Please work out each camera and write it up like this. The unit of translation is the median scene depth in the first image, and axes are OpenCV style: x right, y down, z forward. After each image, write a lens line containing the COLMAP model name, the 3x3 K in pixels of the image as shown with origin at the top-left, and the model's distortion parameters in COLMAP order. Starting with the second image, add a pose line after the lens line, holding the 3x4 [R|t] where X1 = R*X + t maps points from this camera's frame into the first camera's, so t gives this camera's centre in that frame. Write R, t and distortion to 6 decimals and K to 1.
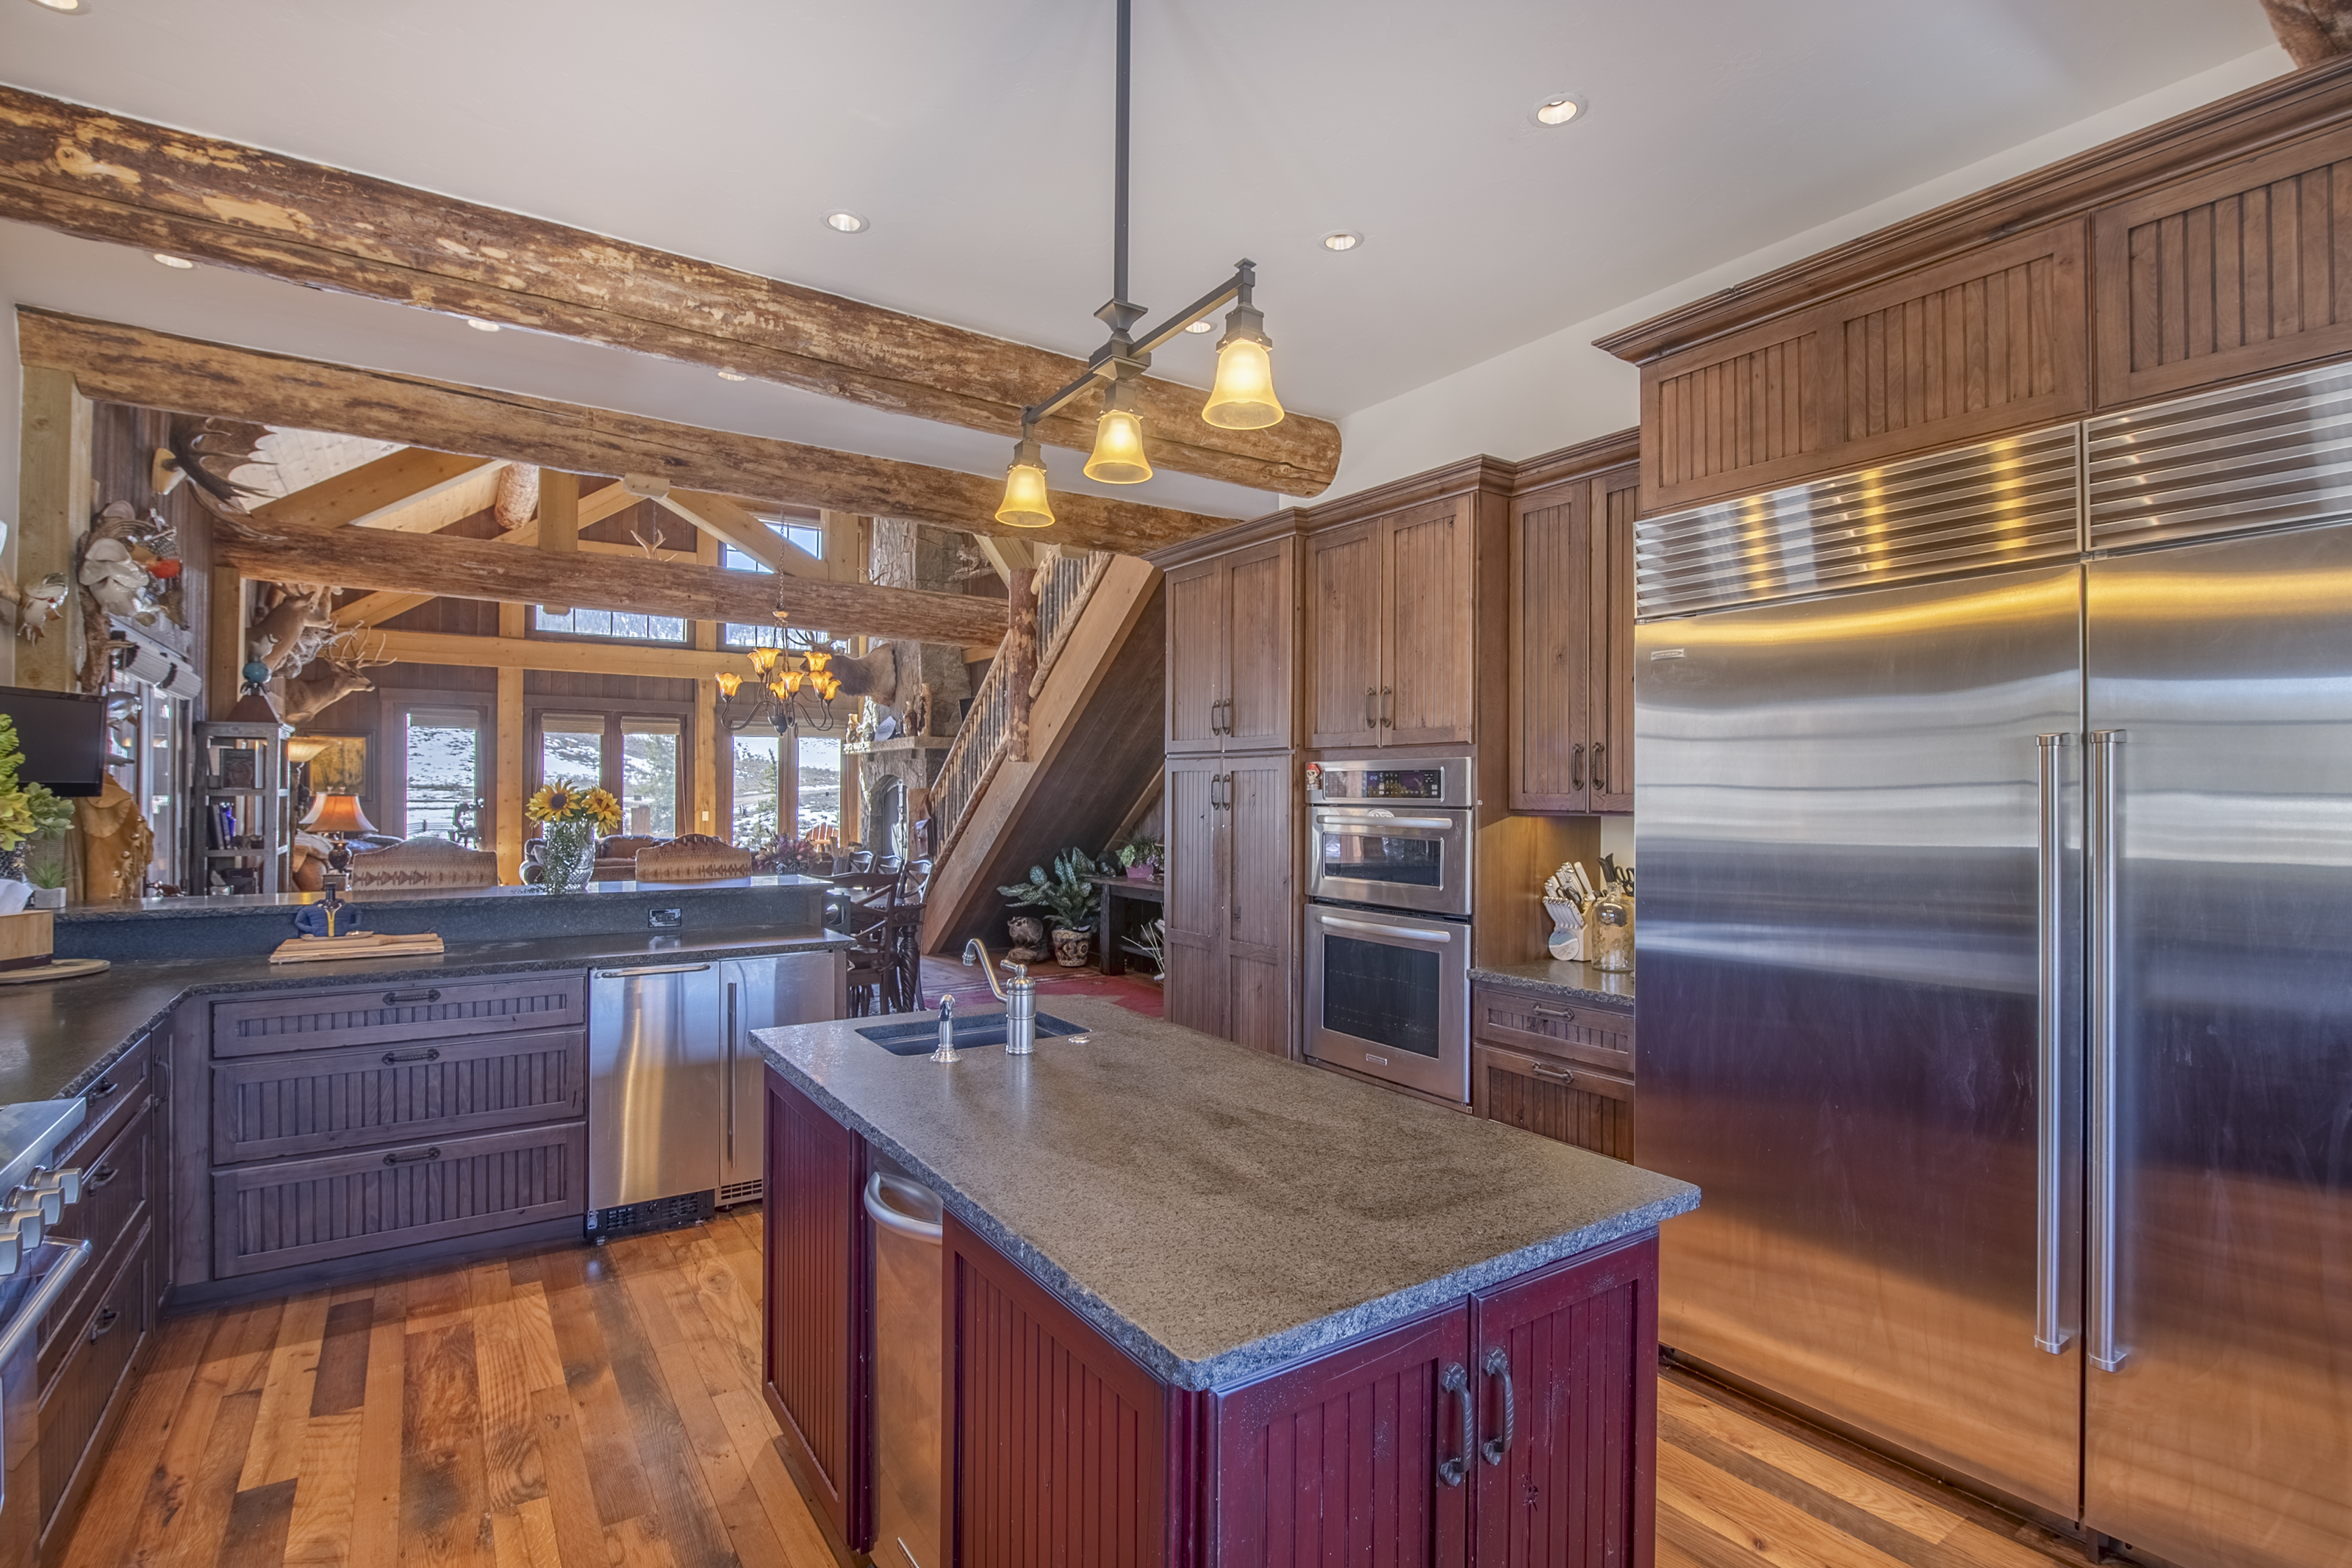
lens RADIAL K [[1141.1, 0, 1186.3], [0, 1141.1, 785.1], [0, 0, 1]] dist [-0.011927, 0.000505]
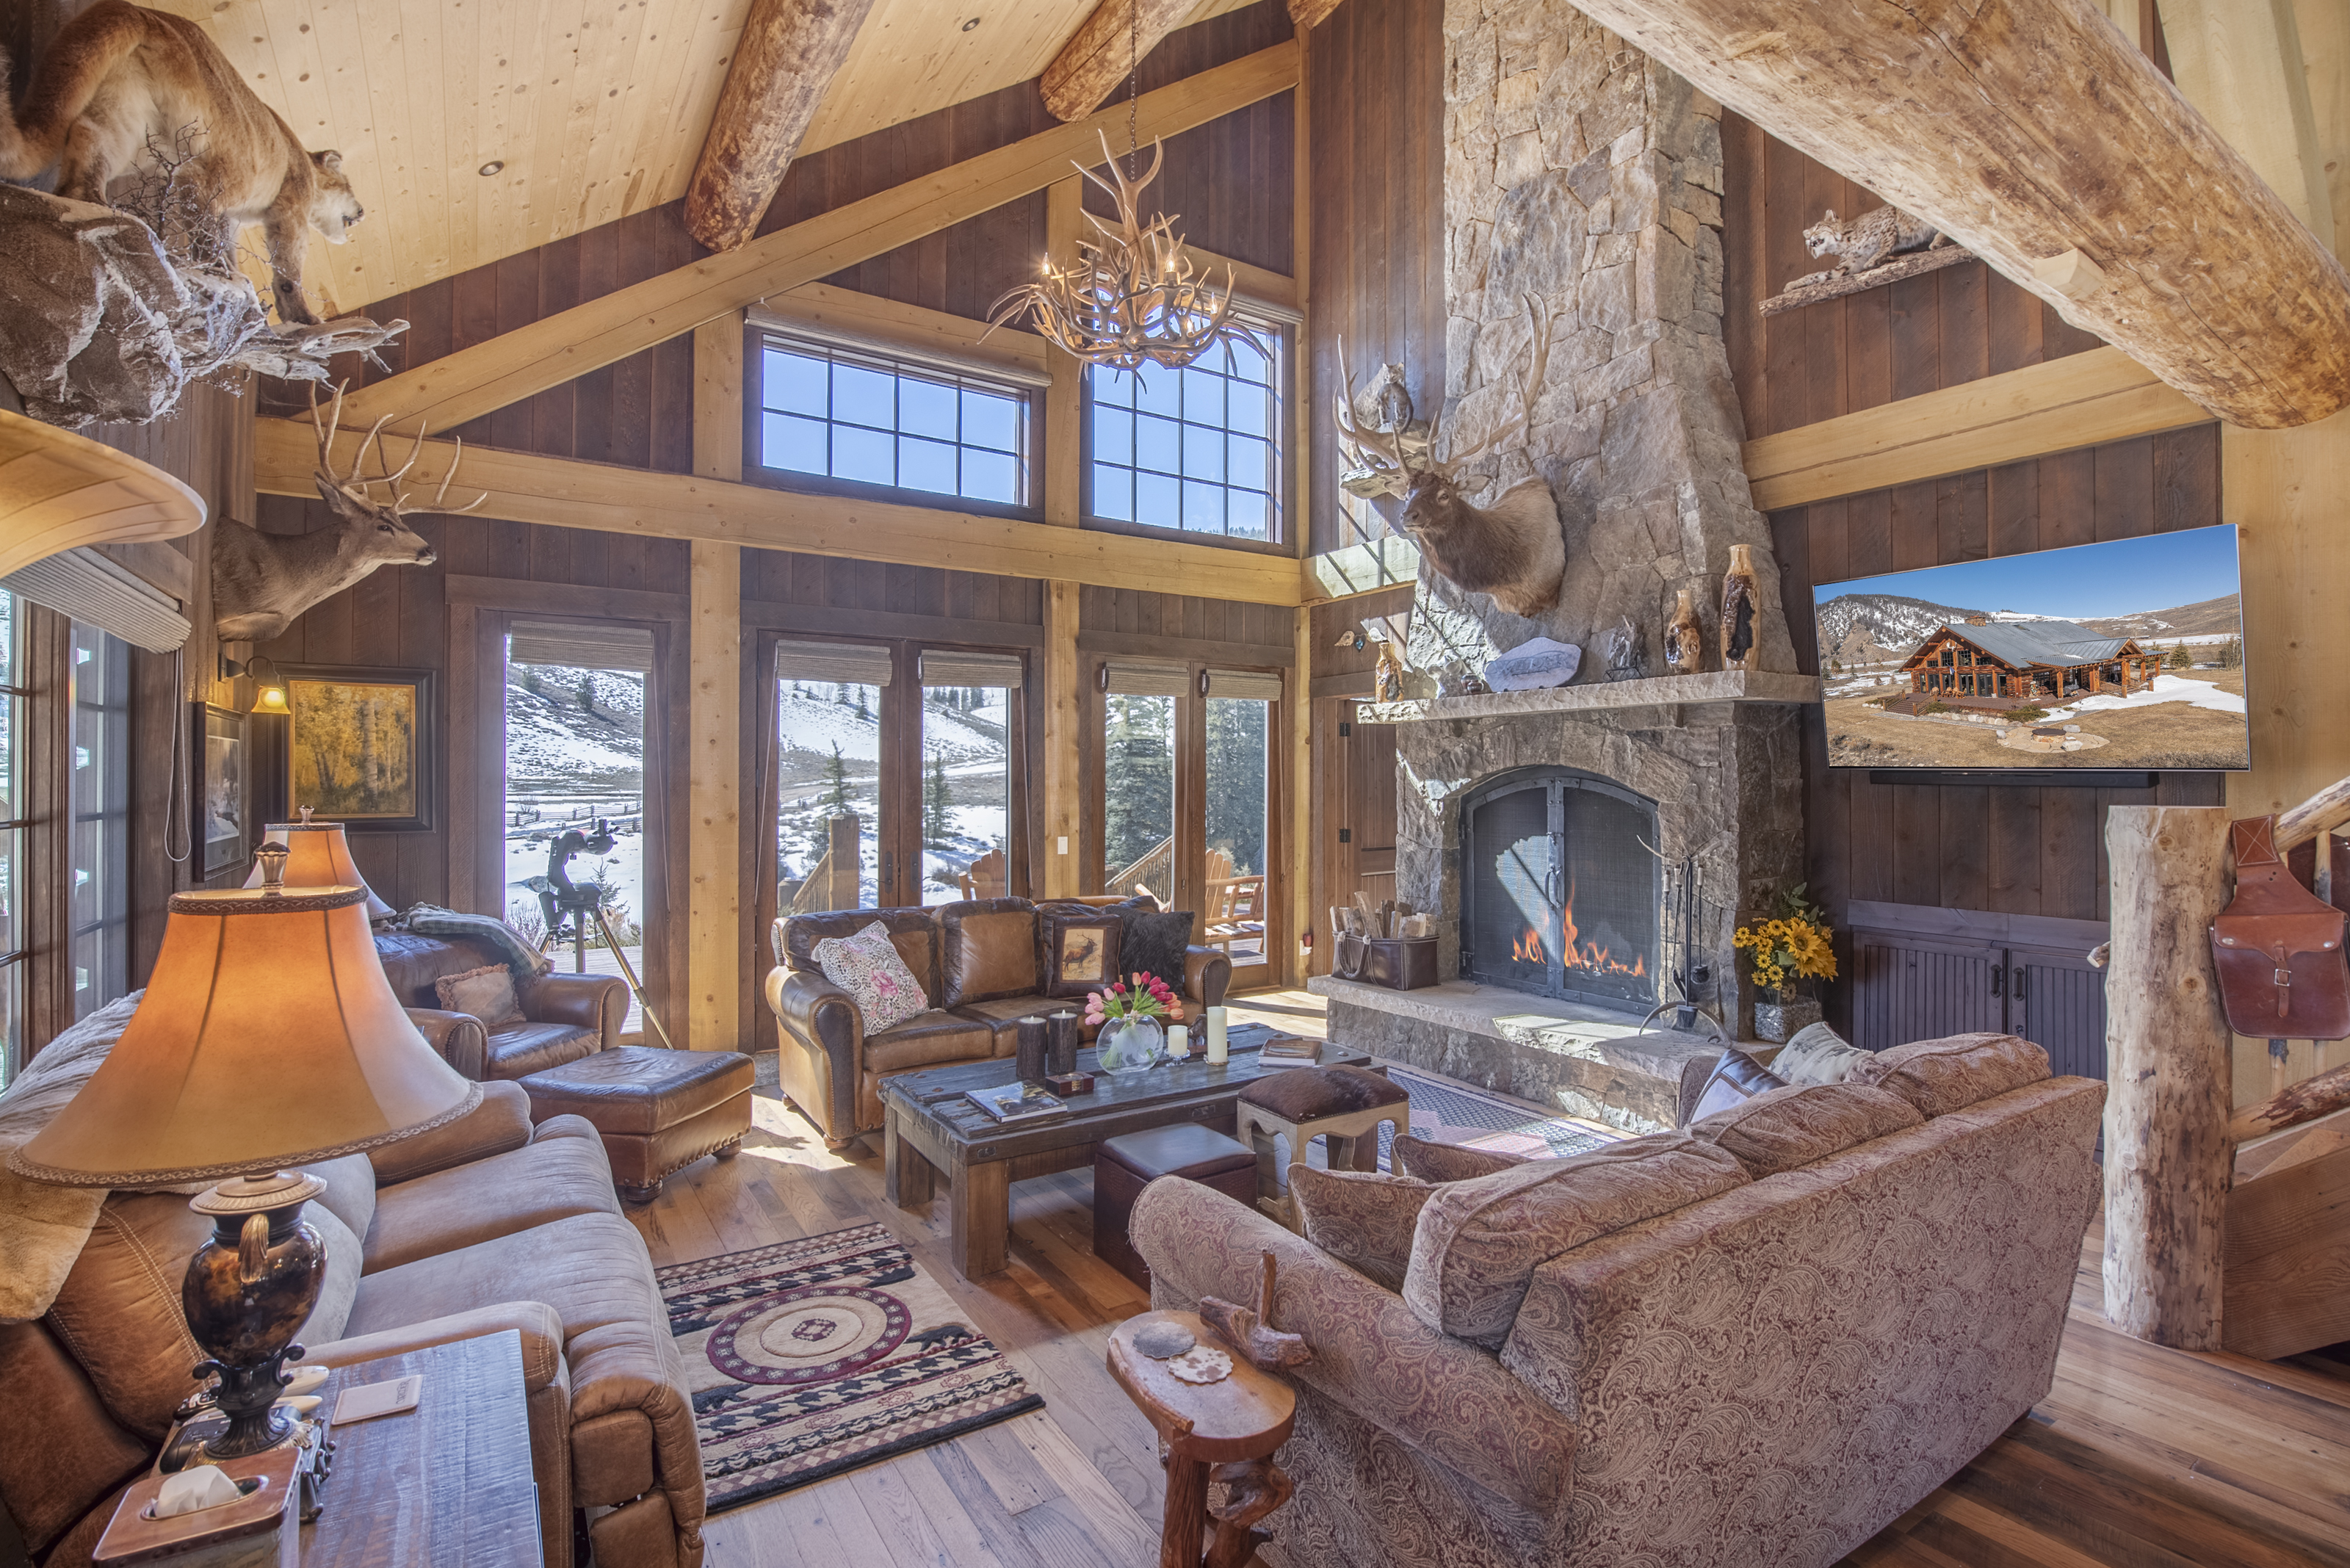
lens RADIAL K [[1140.3, 0, 1181.3], [0, 1140.3, 772.2], [0, 0, 1]] dist [-0.011927, 0.000505]
pose [[0.999384, -0.002700, -0.034981, -0.388911], [0.002640, 0.999995, -0.001760, -0.006005], [0.034985, 0.001667, 0.999386, 0.539543]]
